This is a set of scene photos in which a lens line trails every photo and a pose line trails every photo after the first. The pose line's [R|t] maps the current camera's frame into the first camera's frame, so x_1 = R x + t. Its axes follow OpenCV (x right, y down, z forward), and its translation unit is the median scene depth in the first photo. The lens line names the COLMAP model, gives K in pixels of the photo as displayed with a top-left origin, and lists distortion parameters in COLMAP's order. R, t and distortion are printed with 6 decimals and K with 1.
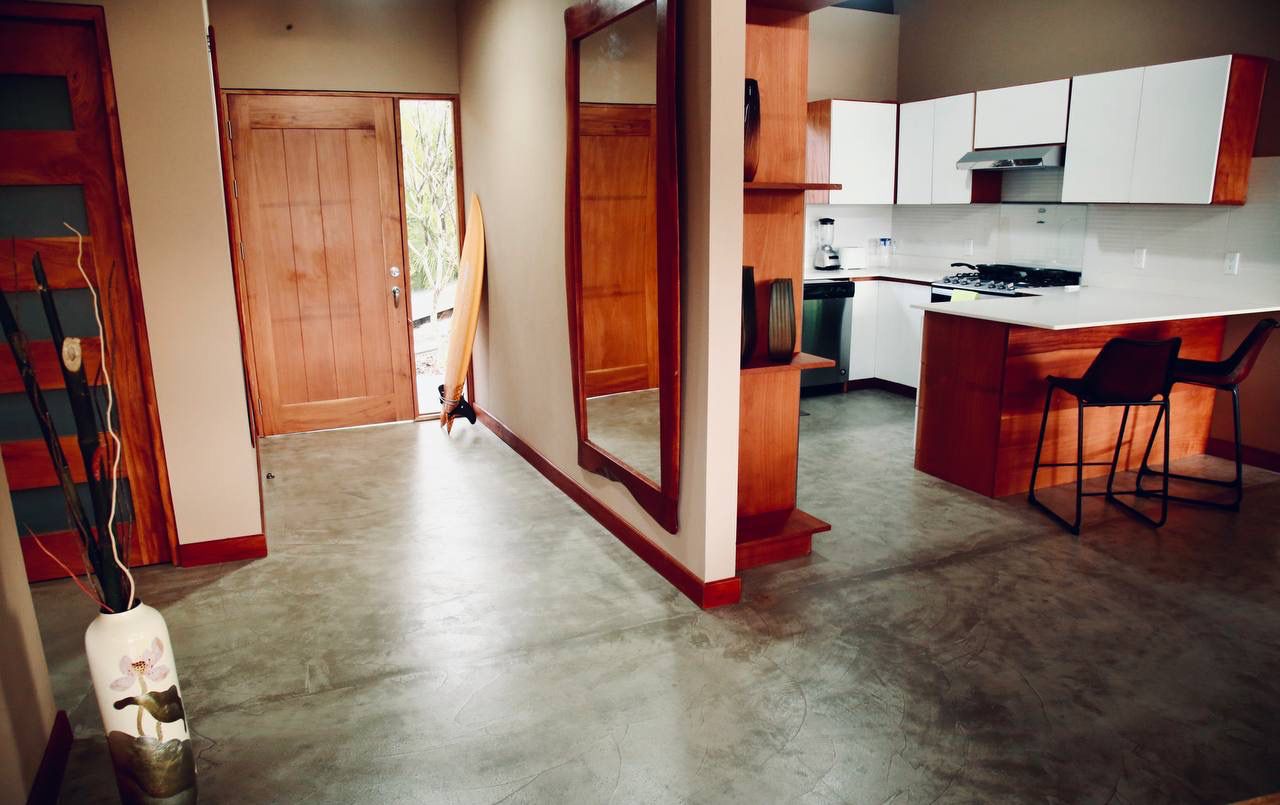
lens RADIAL K [[858.2, 0, 640.0], [0, 858.2, 402.5], [0, 0, 1]] dist [-0.042339, 0.004503]
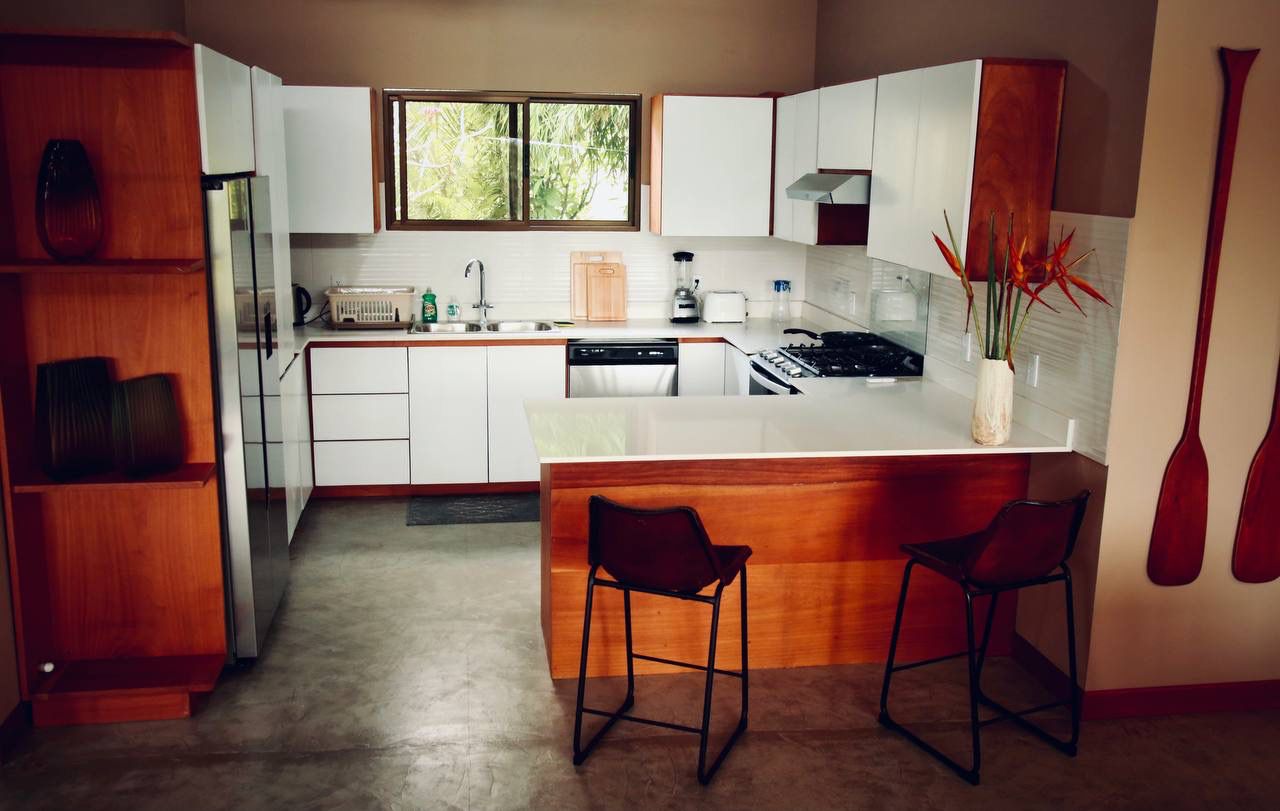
lens RADIAL K [[1163.0, 0, 640.0], [0, 1163.0, 405.5], [0, 0, 1]] dist [-0.002506, -0.004051]
pose [[0.959868, 0.076151, -0.269916, 0.658623], [-0.081105, 0.996679, -0.007232, -0.105929], [0.268469, 0.028833, 0.962857, 0.048259]]
